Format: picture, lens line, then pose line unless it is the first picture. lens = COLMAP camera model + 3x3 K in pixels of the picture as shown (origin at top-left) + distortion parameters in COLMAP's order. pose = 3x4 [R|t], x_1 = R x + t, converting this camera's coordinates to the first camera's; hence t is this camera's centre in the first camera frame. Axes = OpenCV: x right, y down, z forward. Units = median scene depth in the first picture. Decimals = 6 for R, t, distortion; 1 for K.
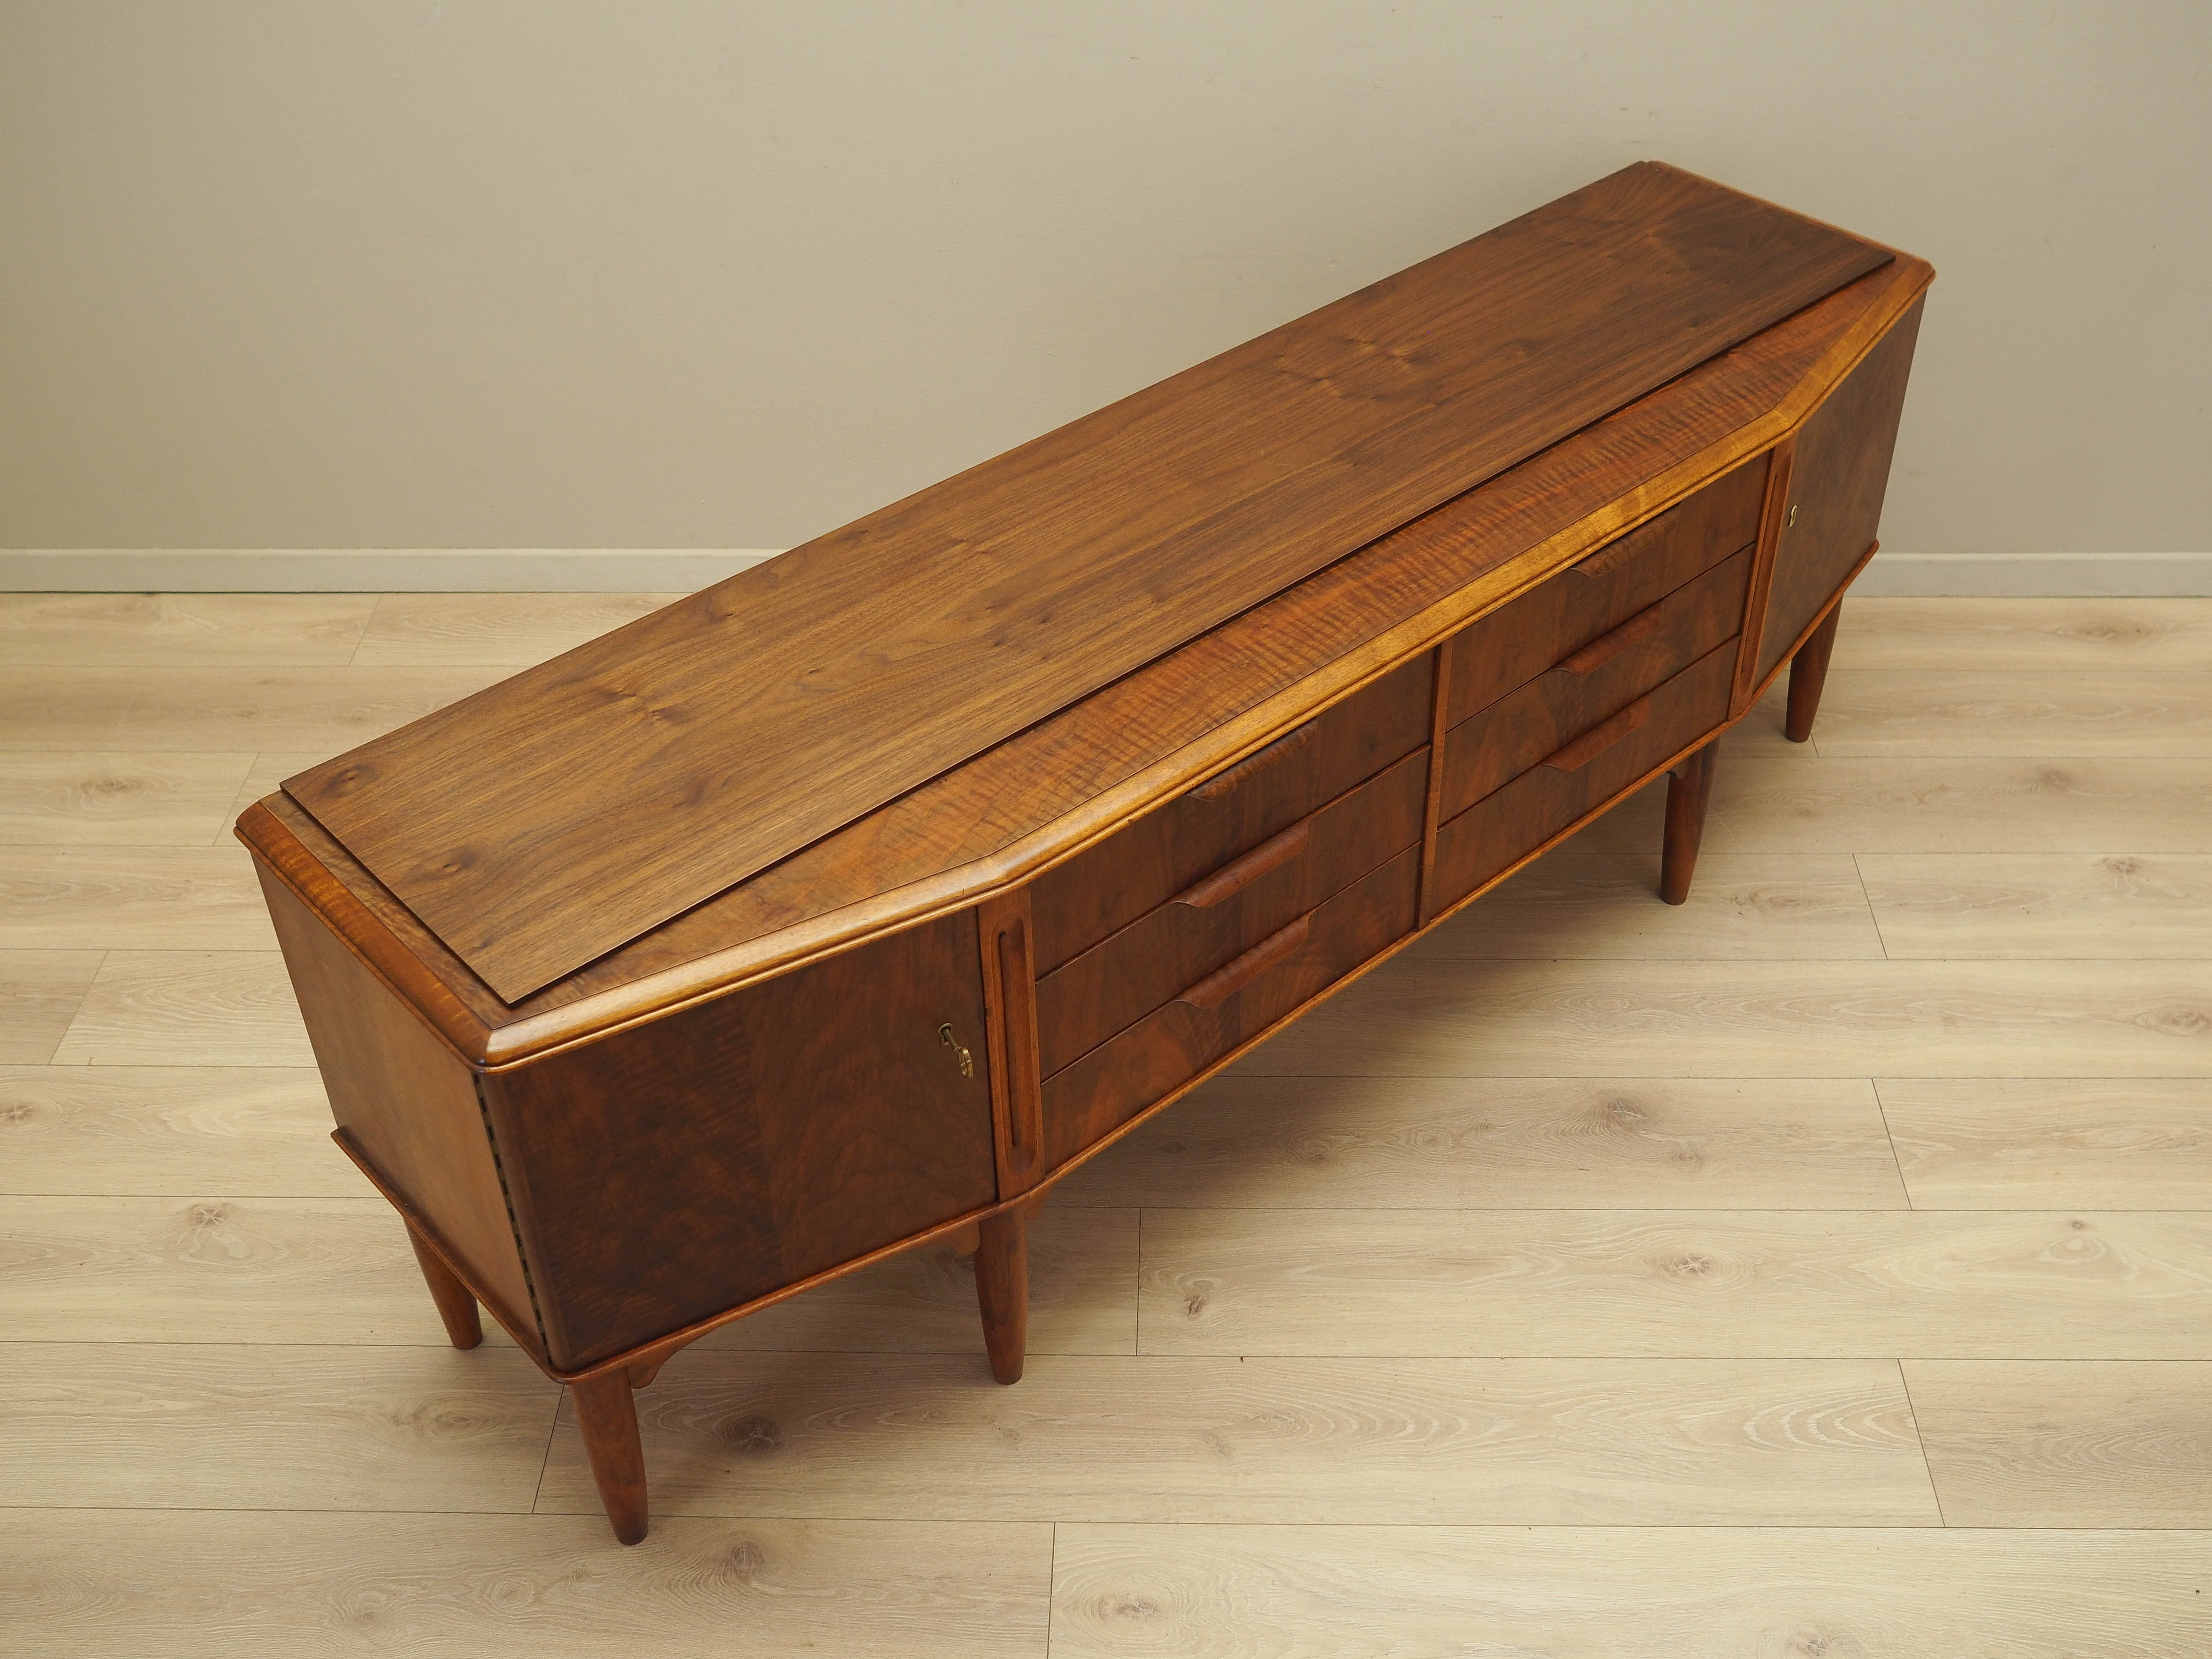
lens RADIAL K [[2302.5, 0, 1100.0], [0, 2302.5, 828.5], [0, 0, 1]] dist [-0.017834, 0.000000]
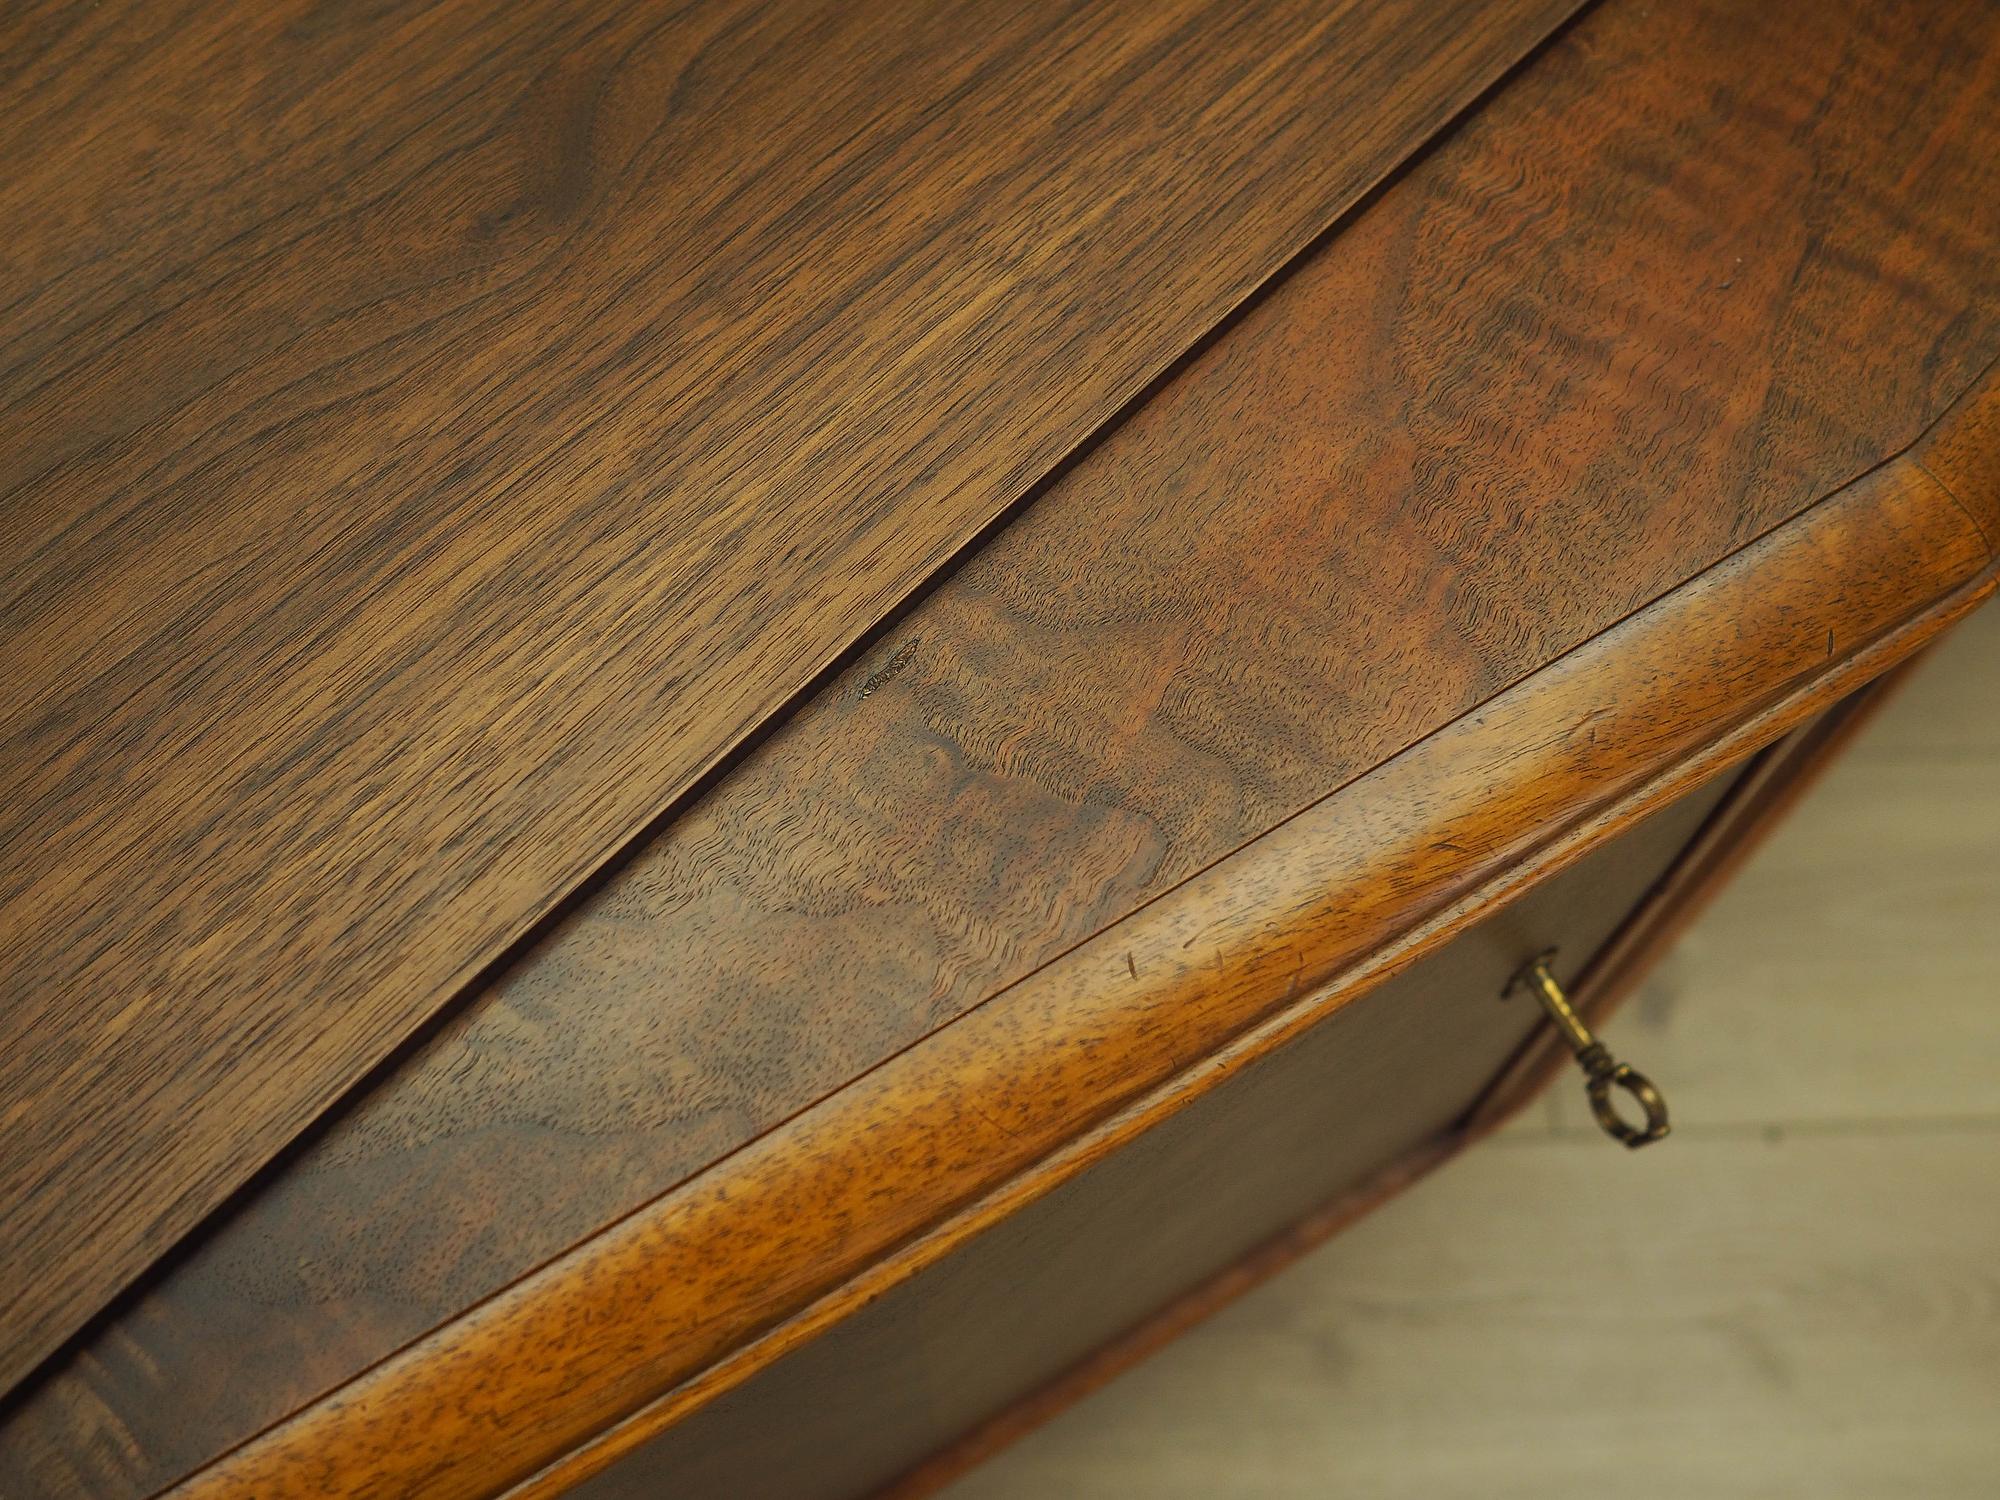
lens RADIAL K [[2082.0, 0, 983.3], [0, 2082.0, 753.7], [0, 0, 1]] dist [-0.017834, 0.000000]
pose [[0.998466, -0.045835, 0.031069, -0.143130], [0.027914, 0.901213, 0.432477, -0.050662], [-0.047822, -0.430946, 0.901110, 0.785572]]
